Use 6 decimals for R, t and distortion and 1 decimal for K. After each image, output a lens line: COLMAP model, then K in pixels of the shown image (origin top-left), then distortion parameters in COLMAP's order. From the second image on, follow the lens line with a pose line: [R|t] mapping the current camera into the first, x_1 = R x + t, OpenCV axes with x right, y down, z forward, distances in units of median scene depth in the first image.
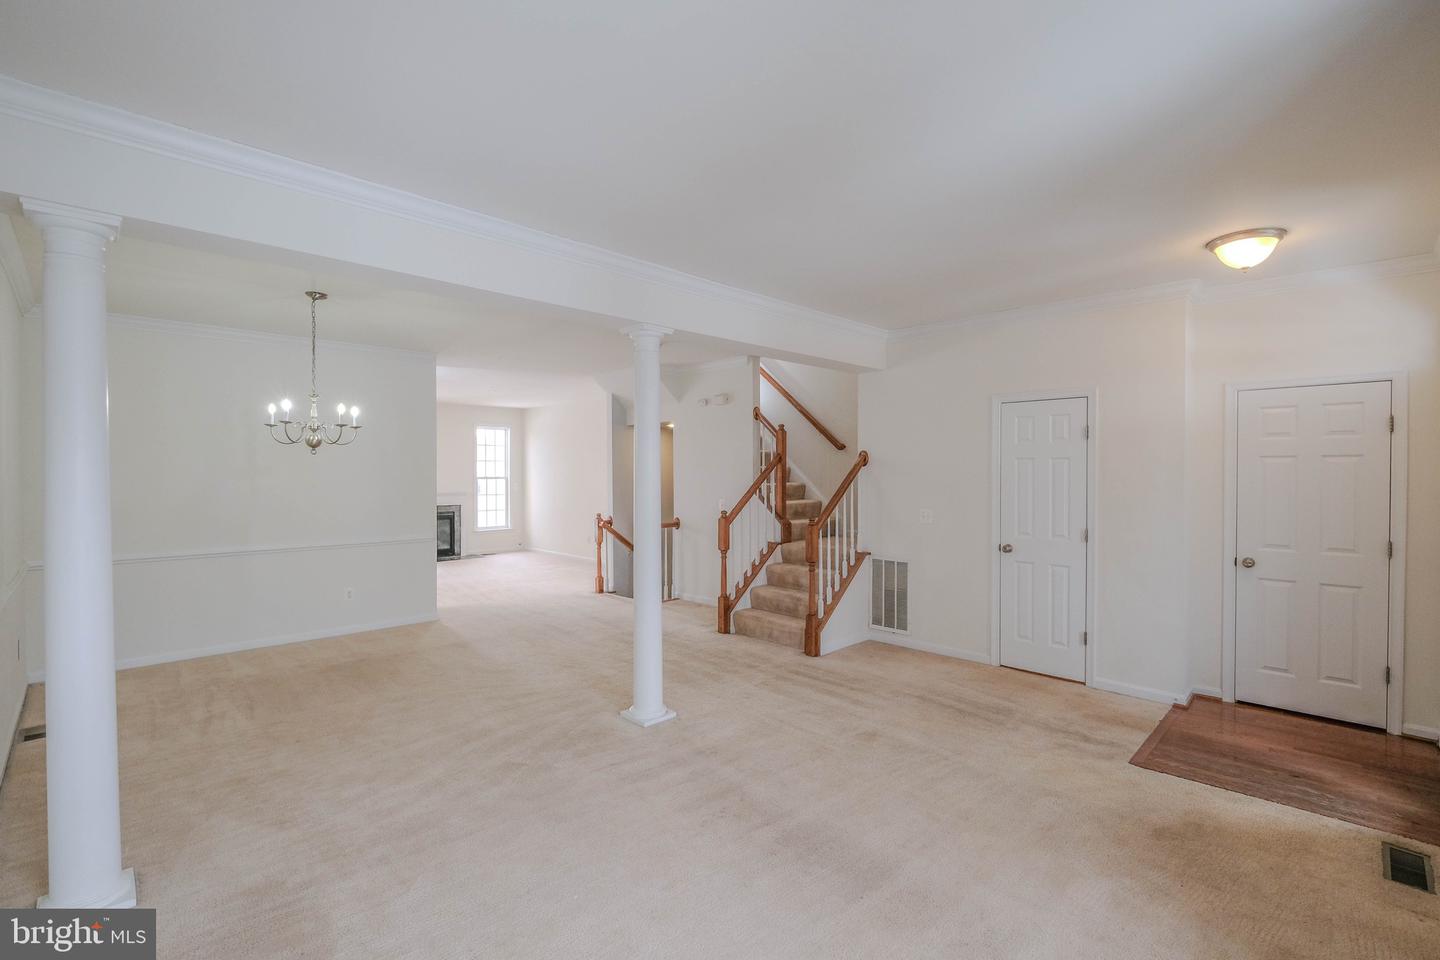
lens RADIAL K [[655.6, 0, 725.8], [0, 655.6, 472.0], [0, 0, 1]] dist [-0.009187, -0.000240]
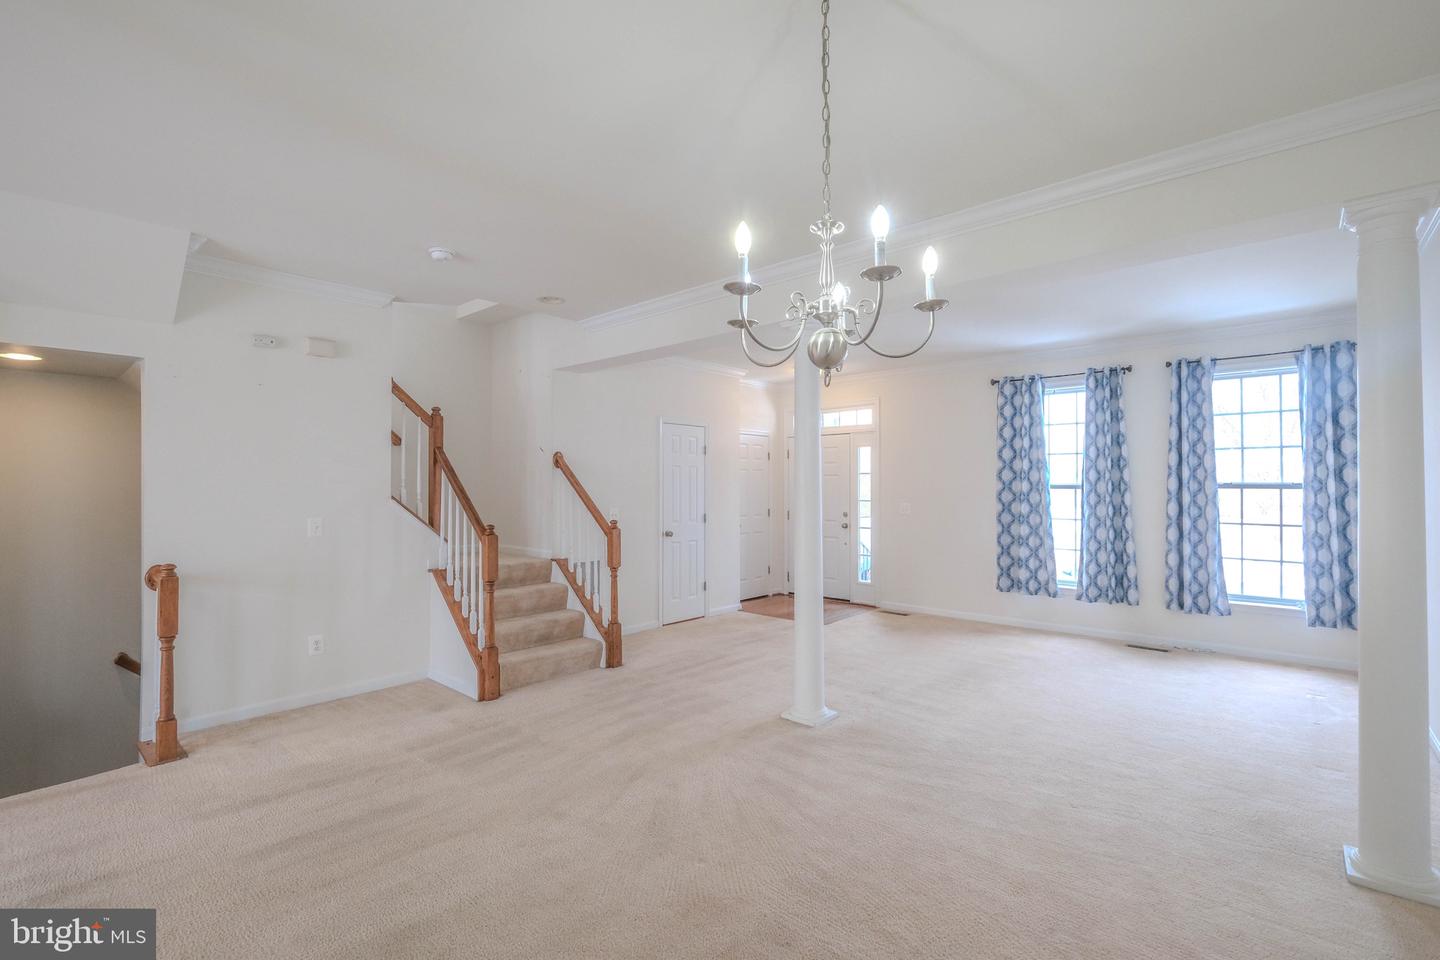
lens RADIAL K [[655.6, 0, 725.4], [0, 655.6, 481.5], [0, 0, 1]] dist [-0.009187, -0.000240]
pose [[-0.080979, 0.008177, 0.996682, -0.739759], [0.004026, 0.999961, -0.007877, 0.018665], [-0.996708, 0.003375, -0.081009, 0.819082]]
